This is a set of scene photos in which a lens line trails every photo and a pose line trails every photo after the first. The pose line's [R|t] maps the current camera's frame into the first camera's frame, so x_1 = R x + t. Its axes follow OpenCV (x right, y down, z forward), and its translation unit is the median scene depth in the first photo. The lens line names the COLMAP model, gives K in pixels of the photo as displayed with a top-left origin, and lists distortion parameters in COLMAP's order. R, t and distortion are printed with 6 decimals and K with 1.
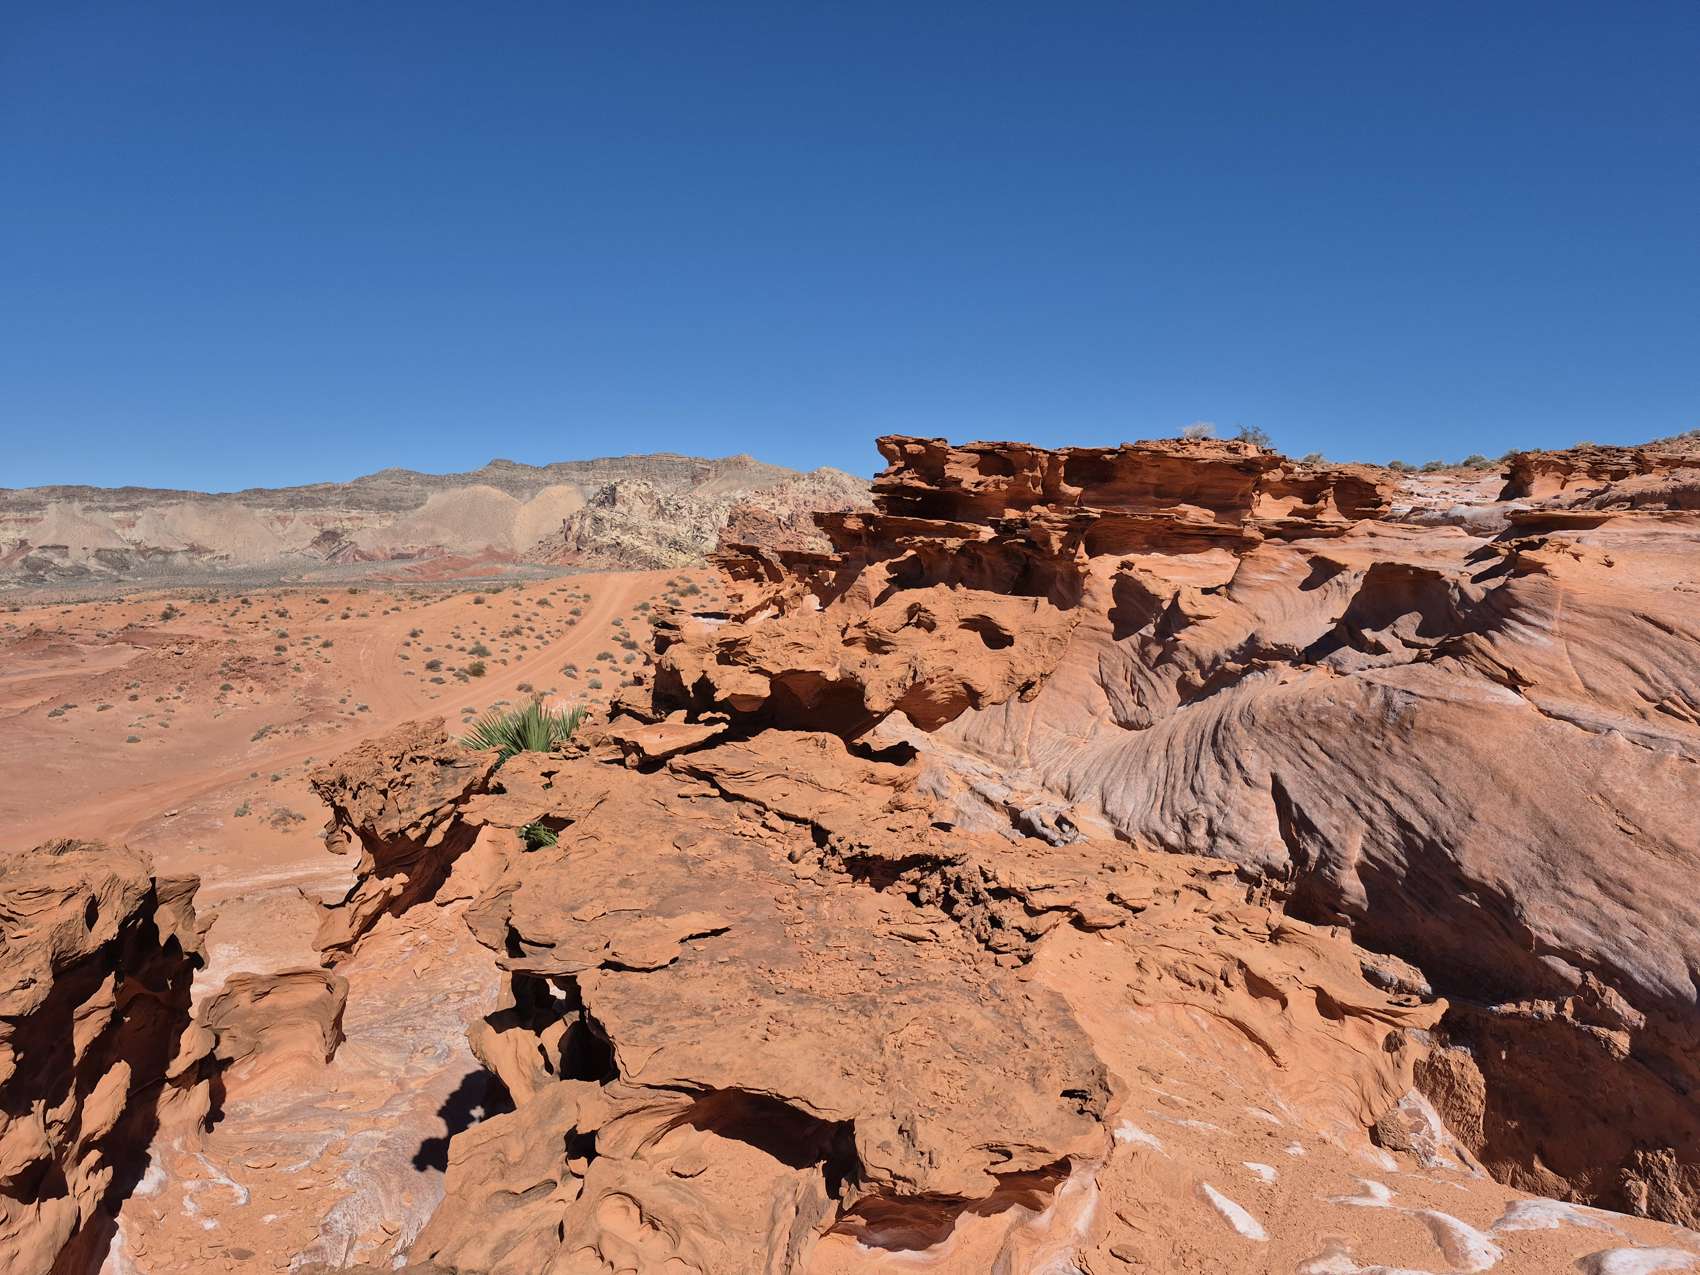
lens RADIAL K [[1134.9, 0, 952.2], [0, 1134.9, 643.4], [0, 0, 1]] dist [0.082476, -0.077982]
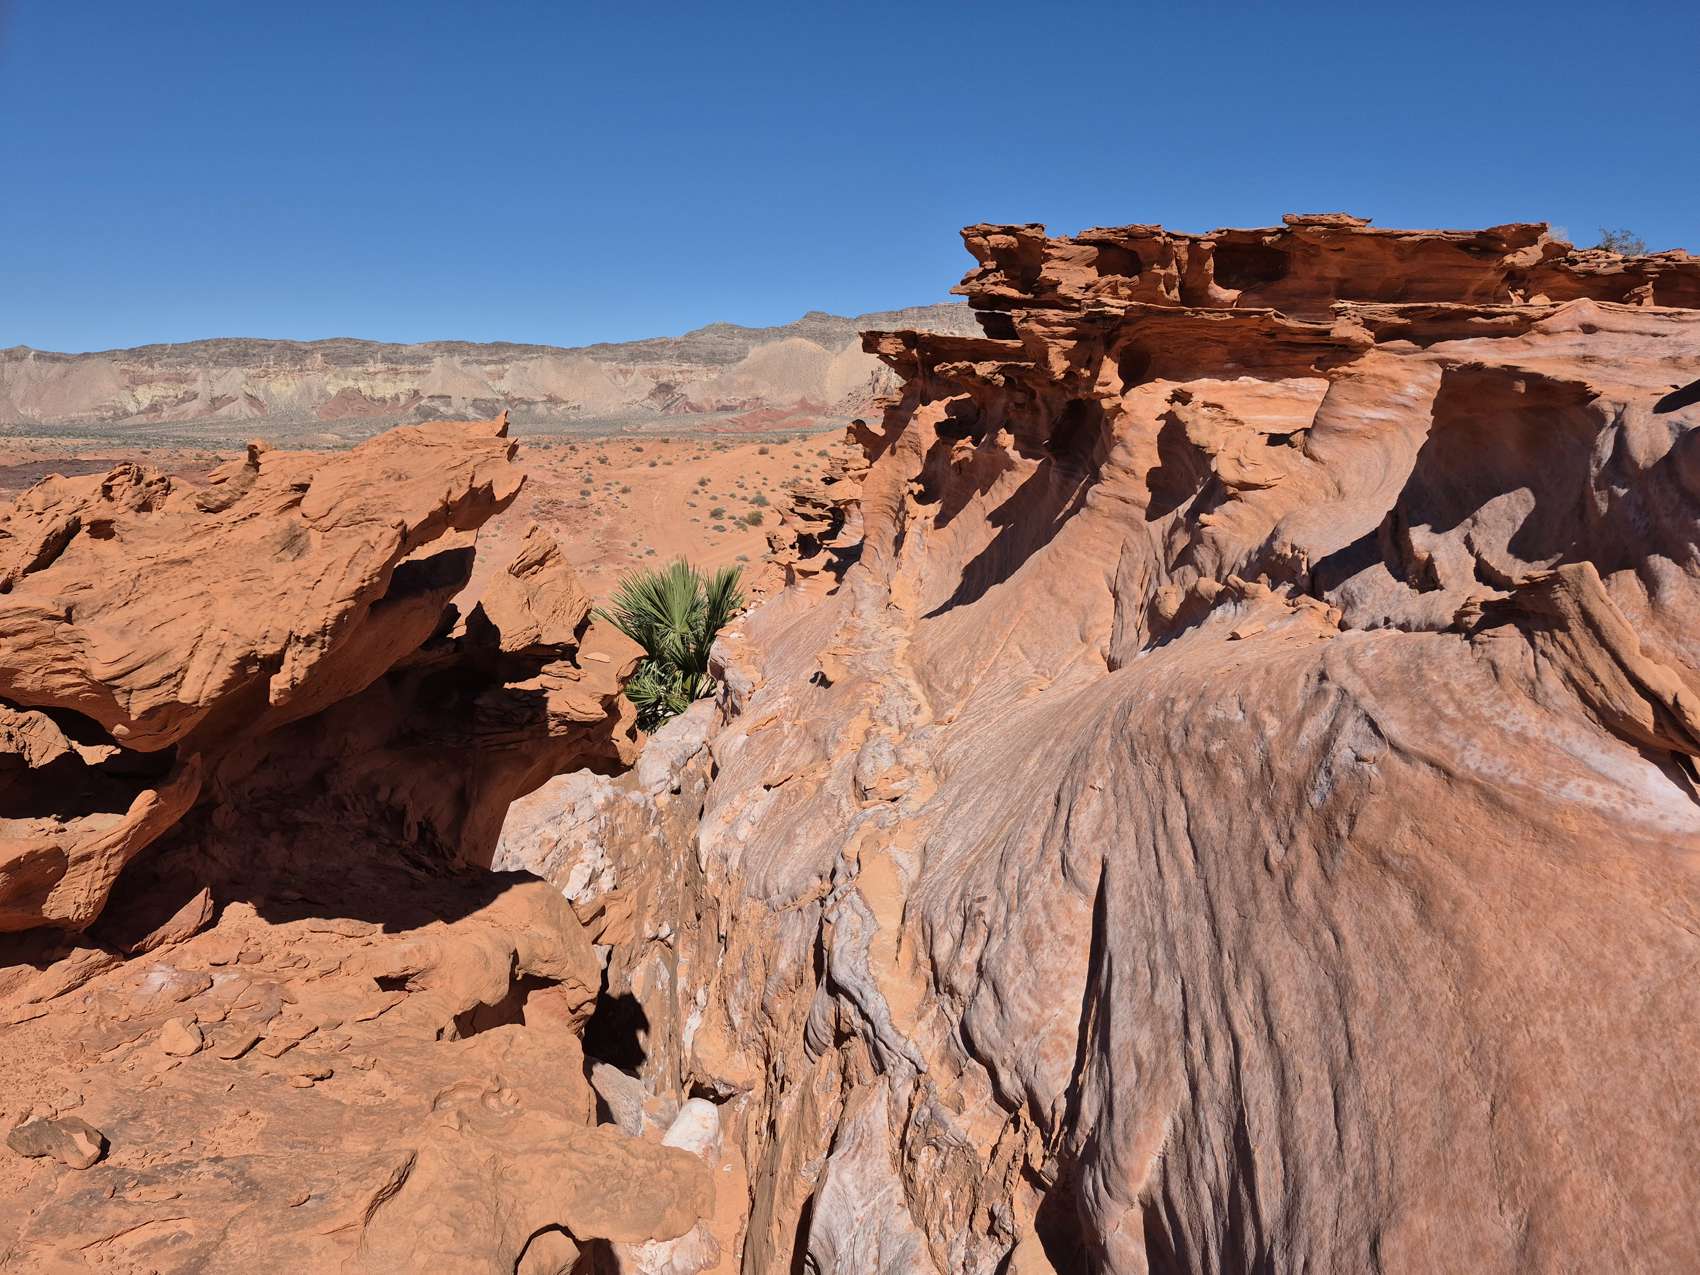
lens RADIAL K [[1162.0, 0, 907.0], [0, 1162.0, 658.2], [0, 0, 1]] dist [0.062531, -0.079050]
pose [[0.956770, 0.065245, -0.283432, 0.198991], [-0.026620, 0.990068, 0.138048, -0.012458], [0.289624, -0.124536, 0.949004, 0.343157]]
